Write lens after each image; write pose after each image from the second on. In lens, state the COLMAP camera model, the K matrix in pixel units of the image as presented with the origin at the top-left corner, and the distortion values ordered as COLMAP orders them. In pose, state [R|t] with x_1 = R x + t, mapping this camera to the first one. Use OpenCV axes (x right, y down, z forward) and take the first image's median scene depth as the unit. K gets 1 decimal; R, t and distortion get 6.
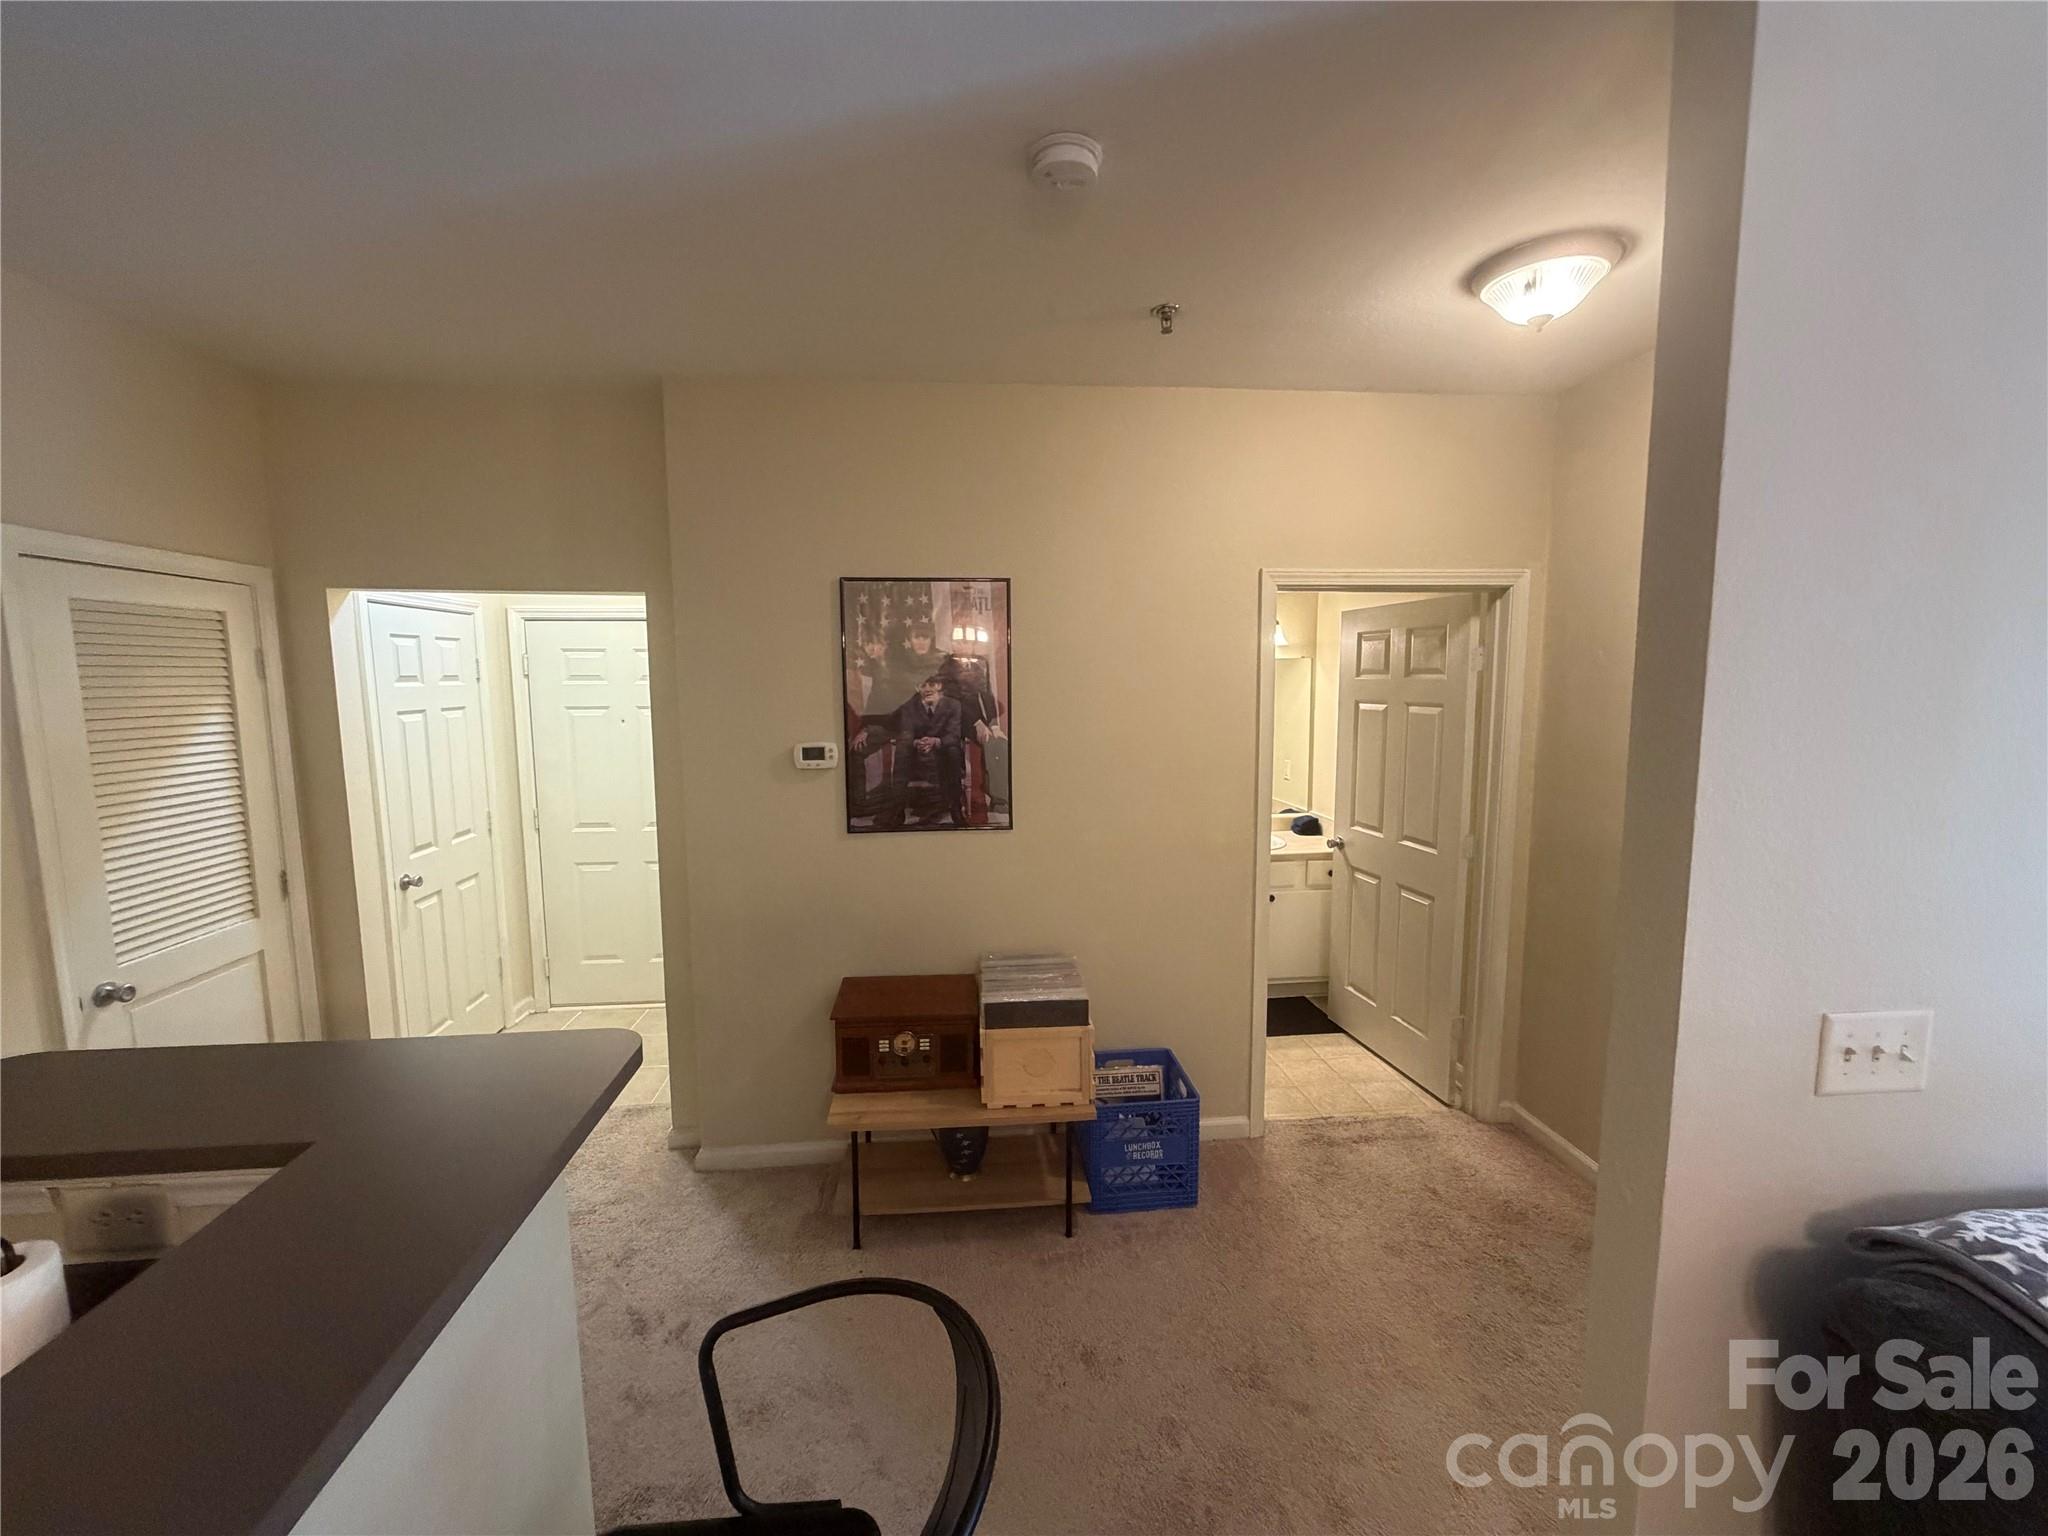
lens RADIAL K [[813.7, 0, 1017.1], [0, 813.7, 769.1], [0, 0, 1]] dist [-0.002593, 0.000770]
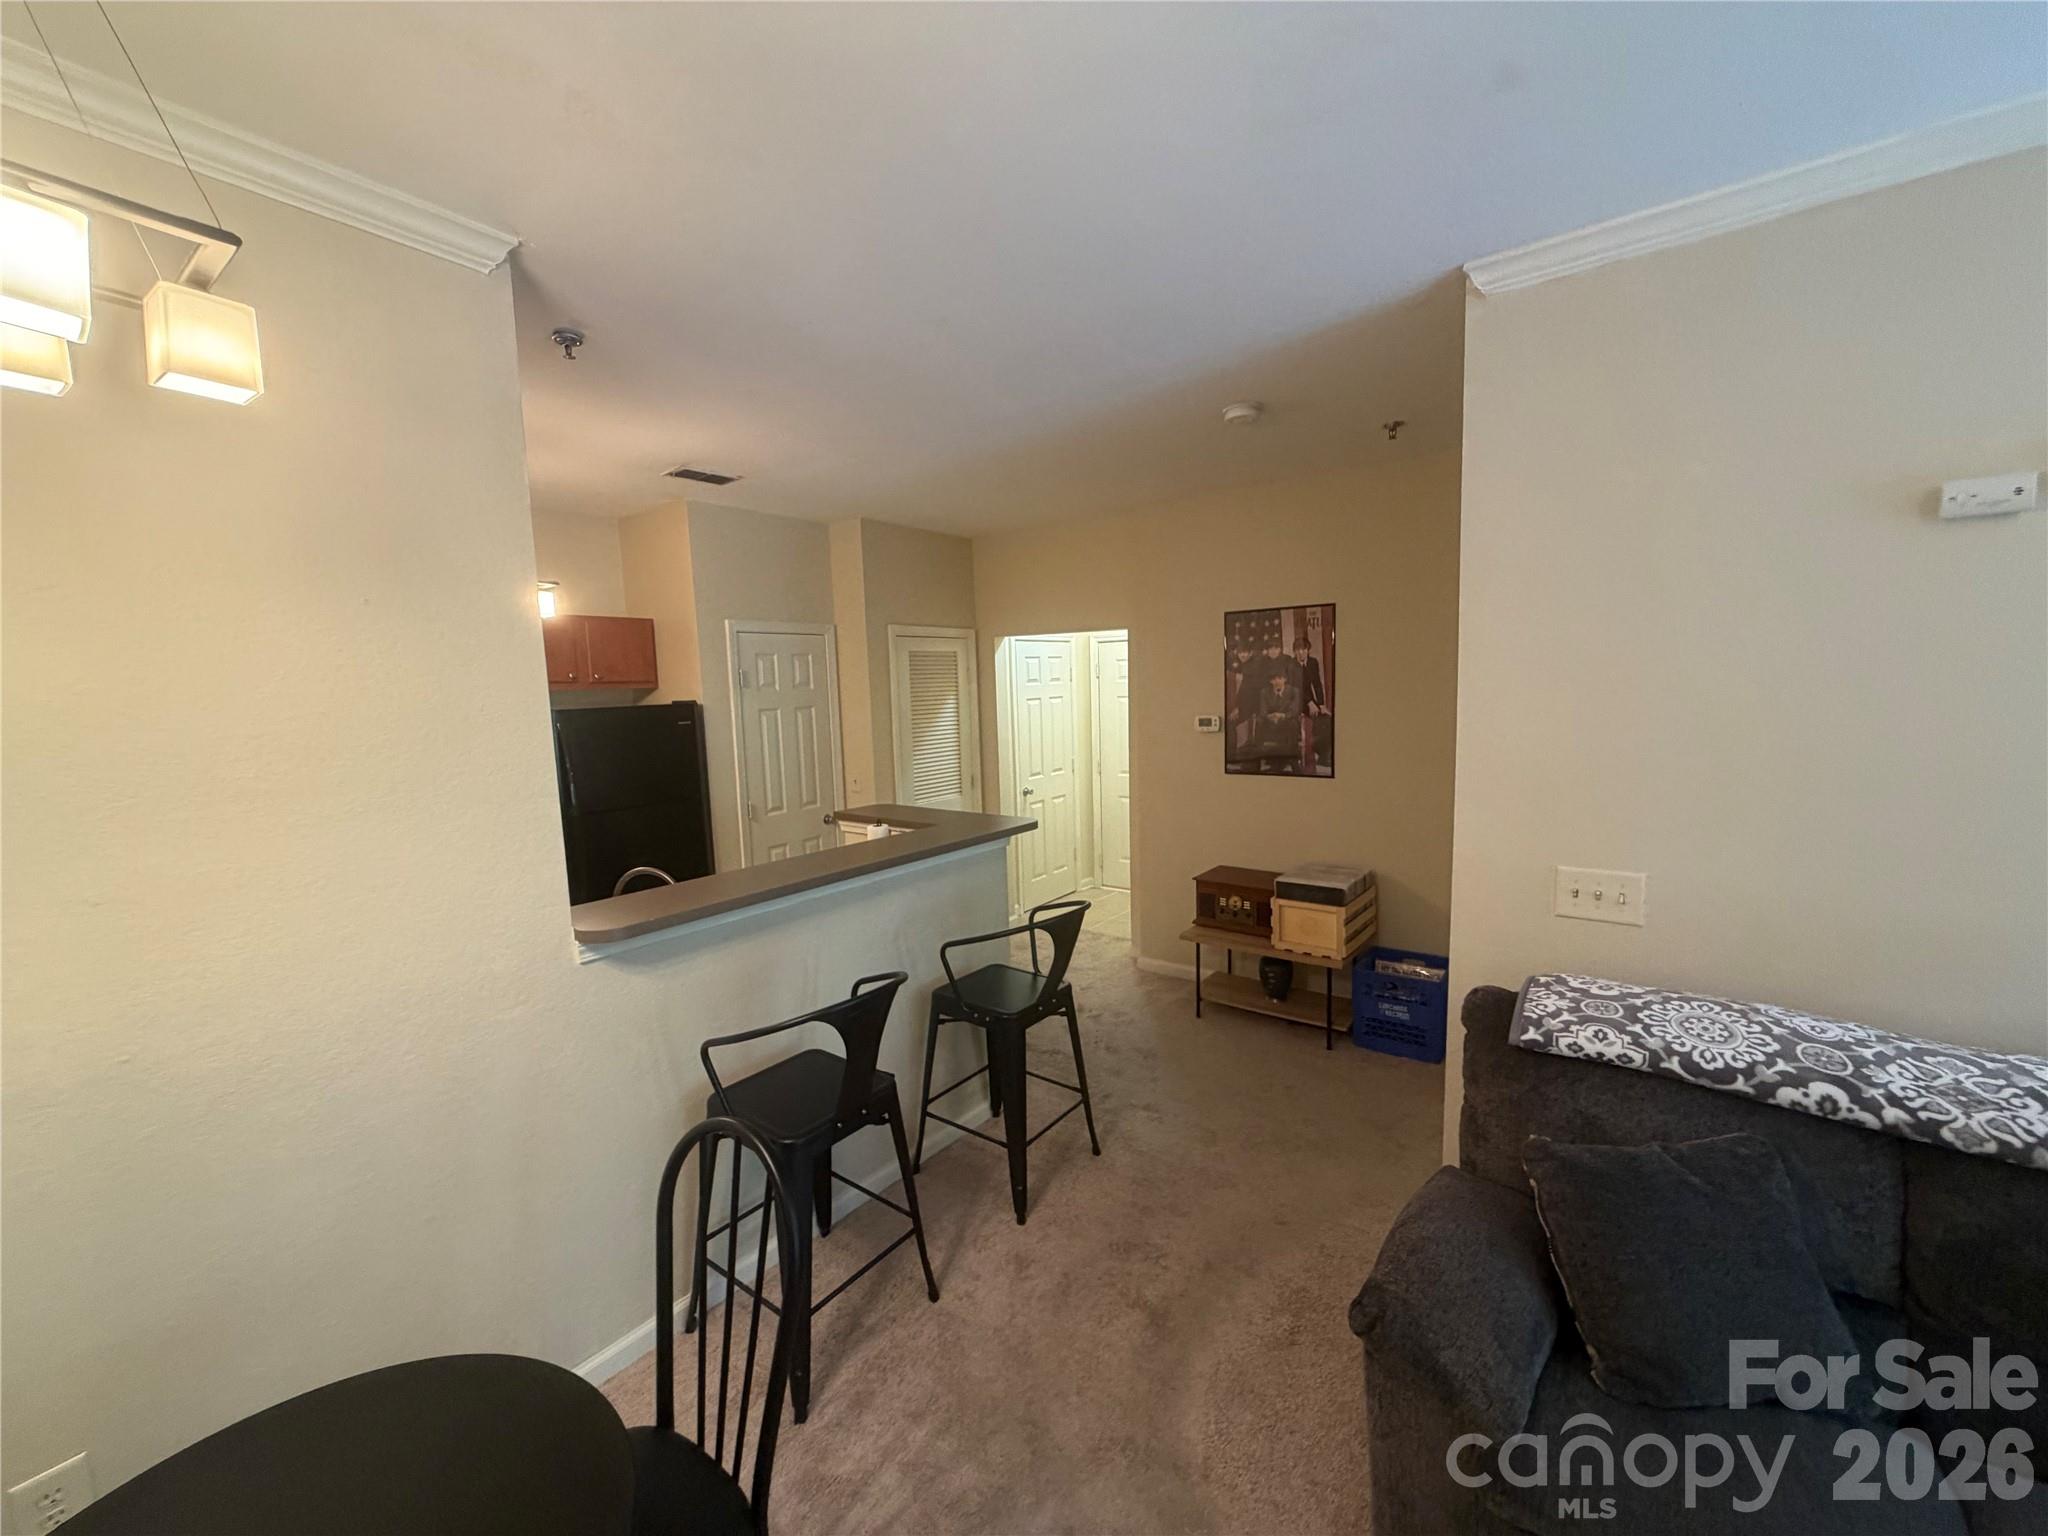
lens RADIAL K [[813.7, 0, 1025.2], [0, 813.7, 766.9], [0, 0, 1]] dist [-0.002593, 0.000770]
pose [[0.740740, 0.050812, -0.669867, 0.570276], [-0.046869, 0.998615, 0.023921, 0.046951], [0.670155, 0.013677, 0.742095, -0.438038]]
